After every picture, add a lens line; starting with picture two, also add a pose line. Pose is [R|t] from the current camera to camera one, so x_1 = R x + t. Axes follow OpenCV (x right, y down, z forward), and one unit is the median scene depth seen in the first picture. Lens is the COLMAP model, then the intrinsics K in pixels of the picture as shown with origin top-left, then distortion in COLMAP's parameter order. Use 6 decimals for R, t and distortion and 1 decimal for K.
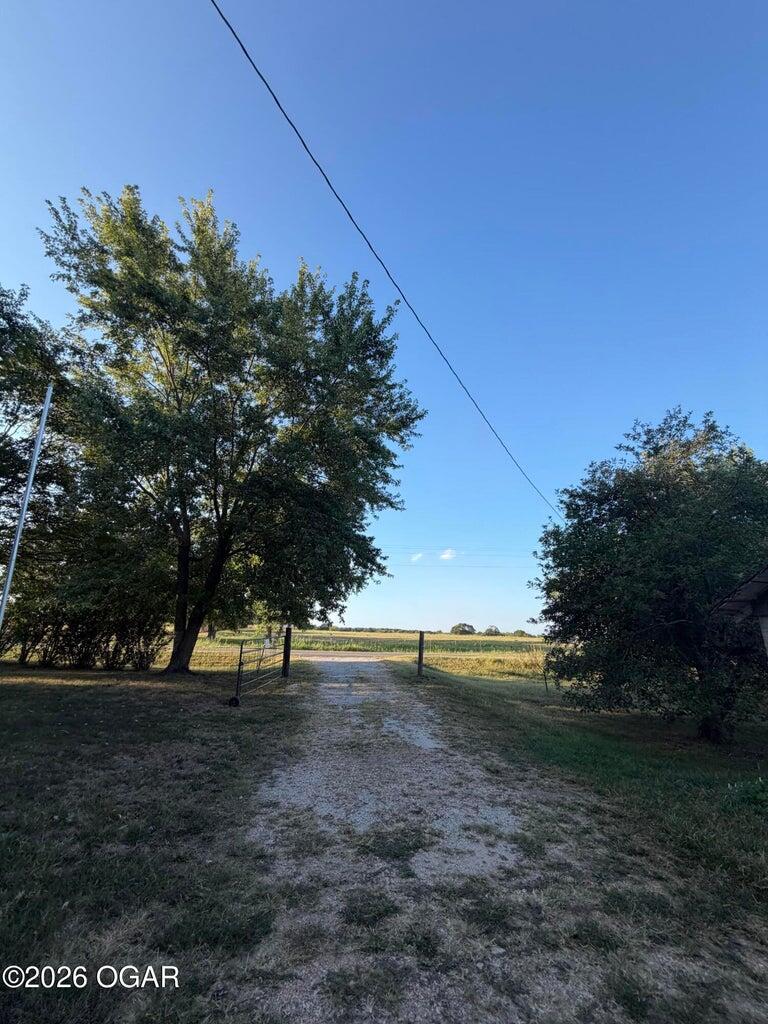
lens RADIAL K [[409.1, 0, 382.1], [0, 409.1, 509.9], [0, 0, 1]] dist [-0.001330, 0.000461]
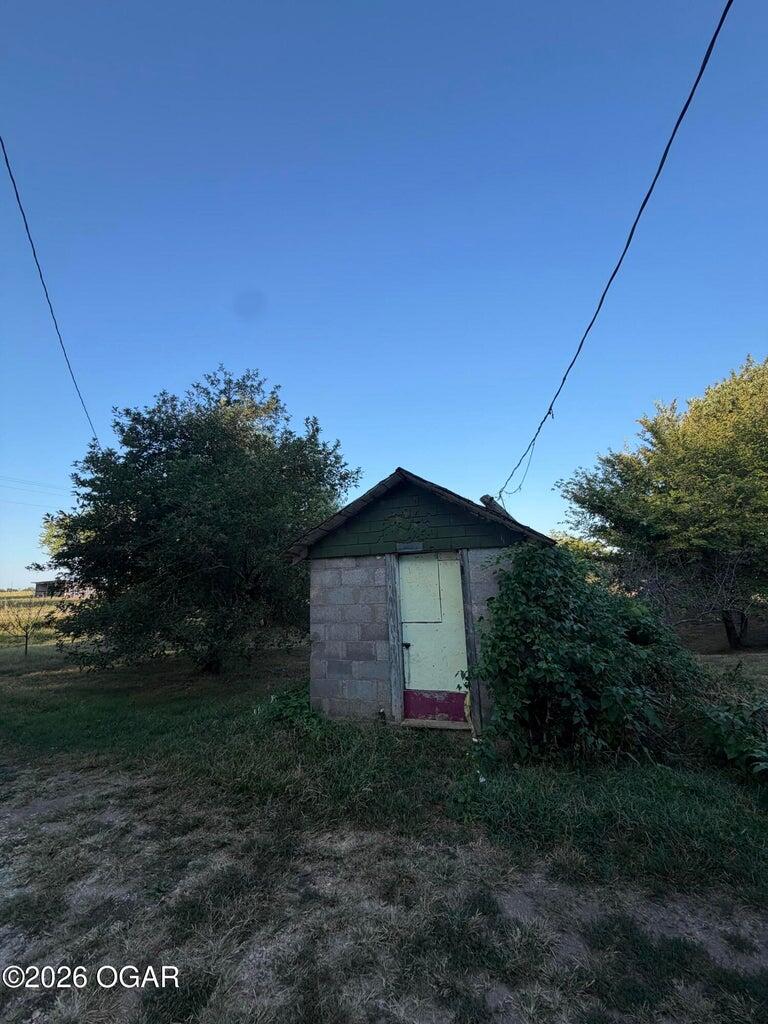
lens RADIAL K [[409.1, 0, 386.8], [0, 409.1, 508.7], [0, 0, 1]] dist [-0.001330, 0.000461]
pose [[0.464922, 0.128219, 0.876018, -0.007887], [-0.226700, 0.973711, -0.022203, 0.102523], [-0.855836, -0.188271, 0.481767, 0.294934]]
